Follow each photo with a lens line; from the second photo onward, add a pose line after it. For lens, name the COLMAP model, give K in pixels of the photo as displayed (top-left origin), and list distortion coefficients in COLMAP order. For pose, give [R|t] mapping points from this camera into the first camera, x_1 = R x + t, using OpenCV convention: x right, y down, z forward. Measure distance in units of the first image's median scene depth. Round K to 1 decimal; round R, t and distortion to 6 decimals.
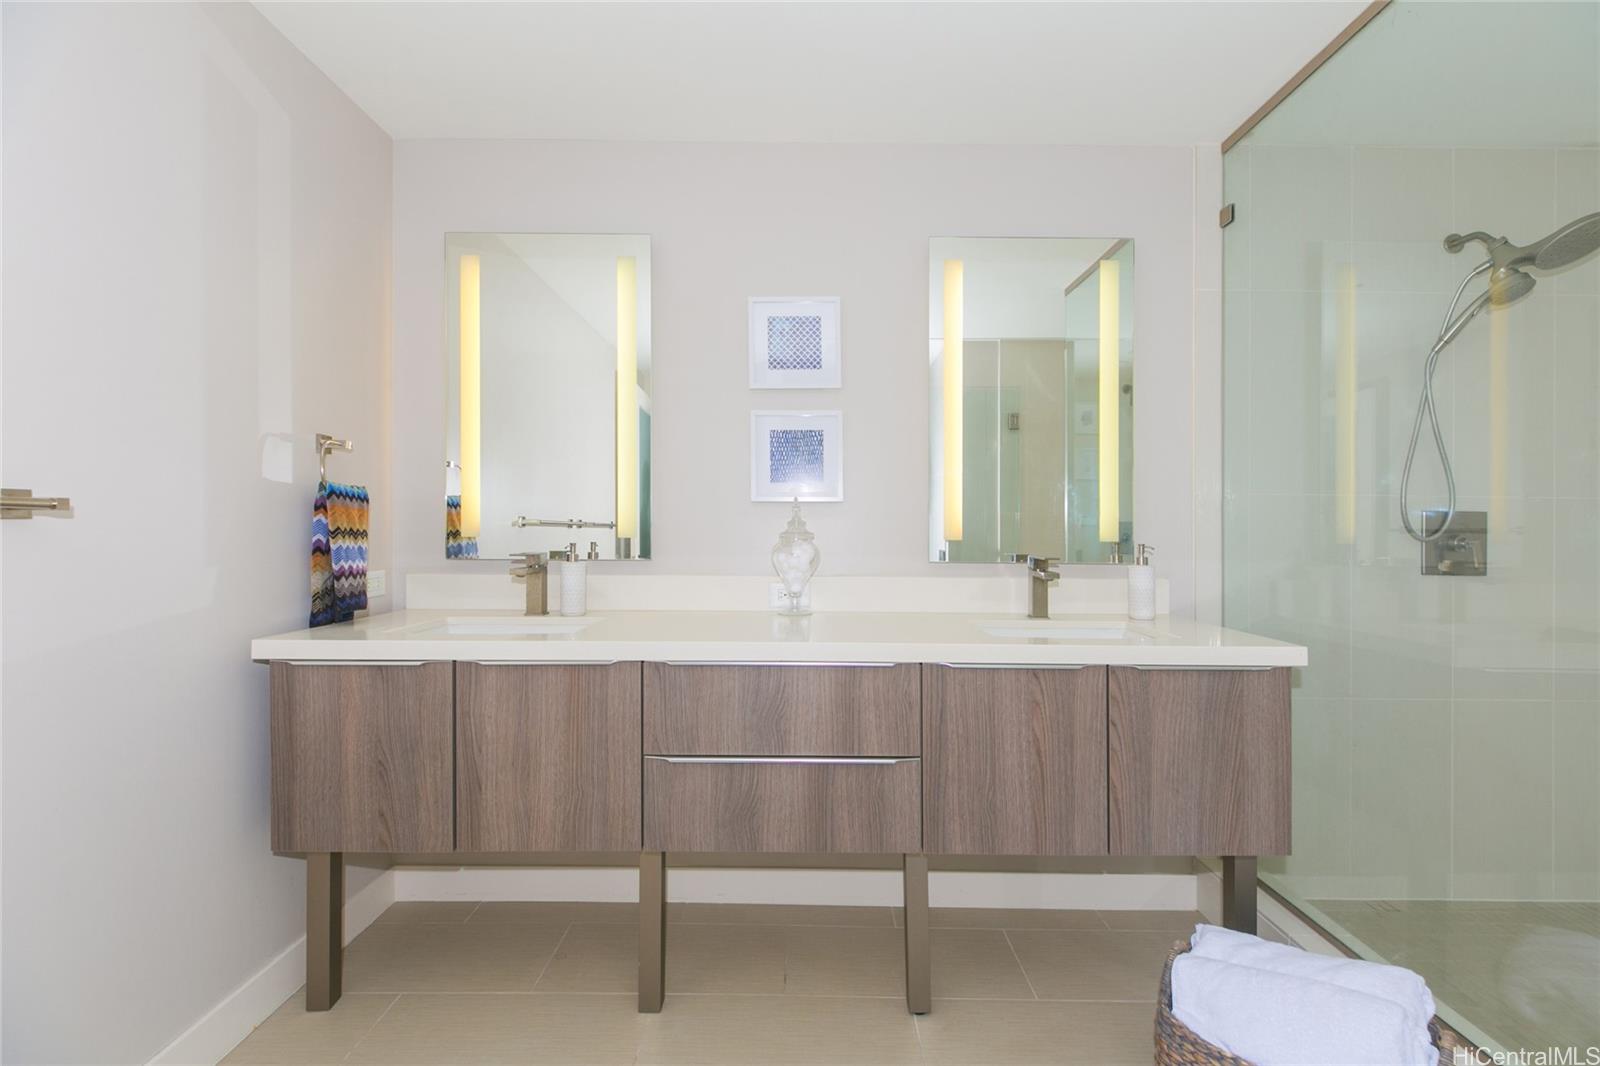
lens RADIAL K [[724.3, 0, 800.0], [0, 724.3, 533.0], [0, 0, 1]] dist [0.010643, -0.000286]
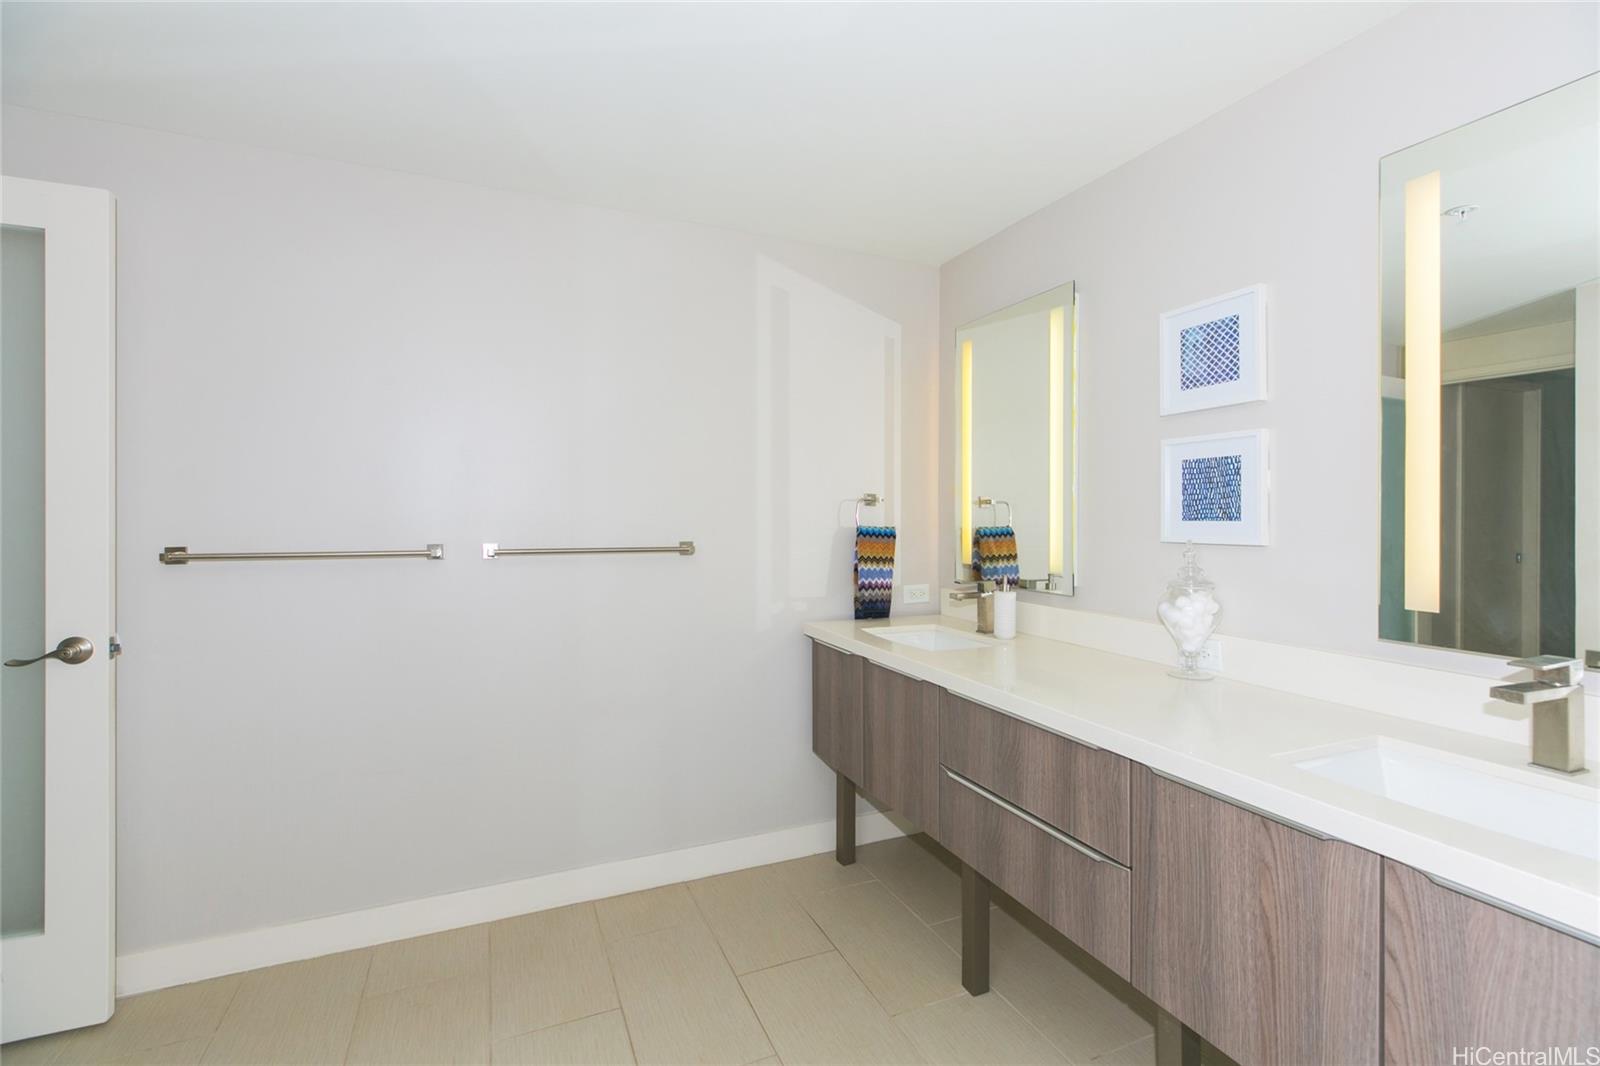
lens RADIAL K [[724.3, 0, 800.0], [0, 724.3, 533.0], [0, 0, 1]] dist [0.010643, -0.000286]
pose [[0.404858, 0.017729, -0.914208, 0.772342], [-0.008577, 0.999842, 0.015591, -0.087824], [0.914339, 0.001529, 0.404946, 0.311420]]
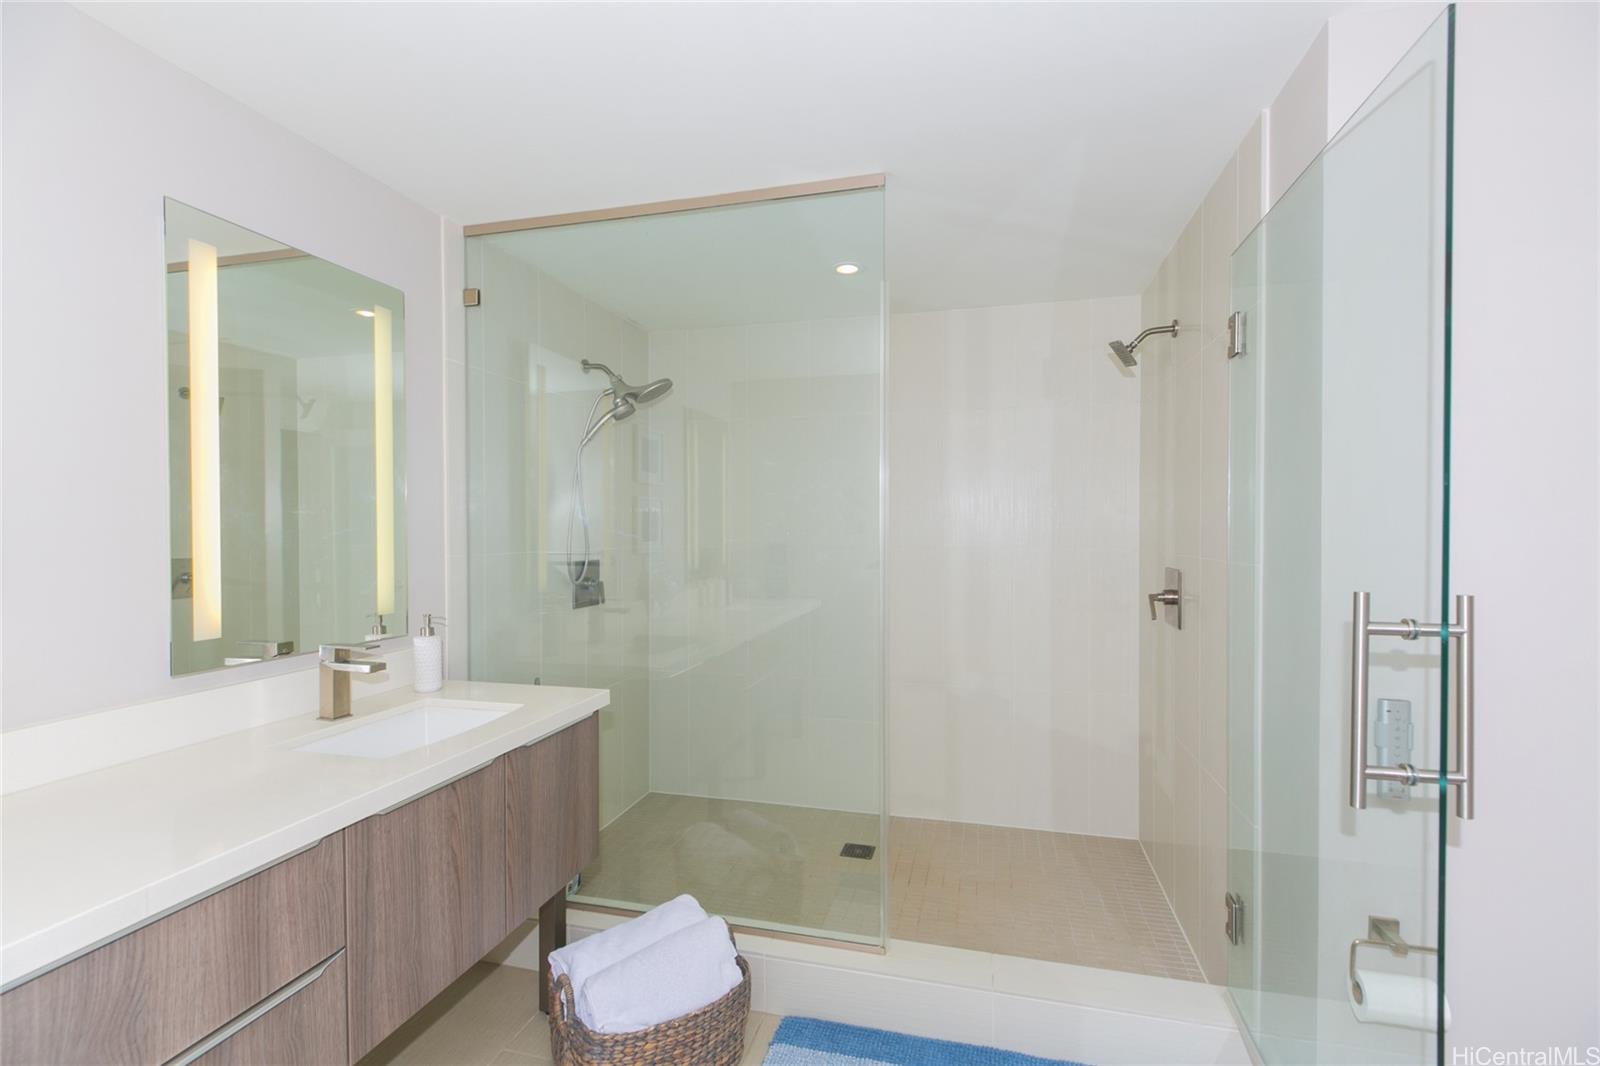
lens RADIAL K [[734.2, 0, 813.9], [0, 734.2, 527.7], [0, 0, 1]] dist [-0.000798, -0.000429]
pose [[0.240287, -0.014548, 0.970593, -0.461149], [0.008840, 0.999879, 0.012798, -0.139480], [-0.970662, 0.005504, 0.240387, 0.329559]]
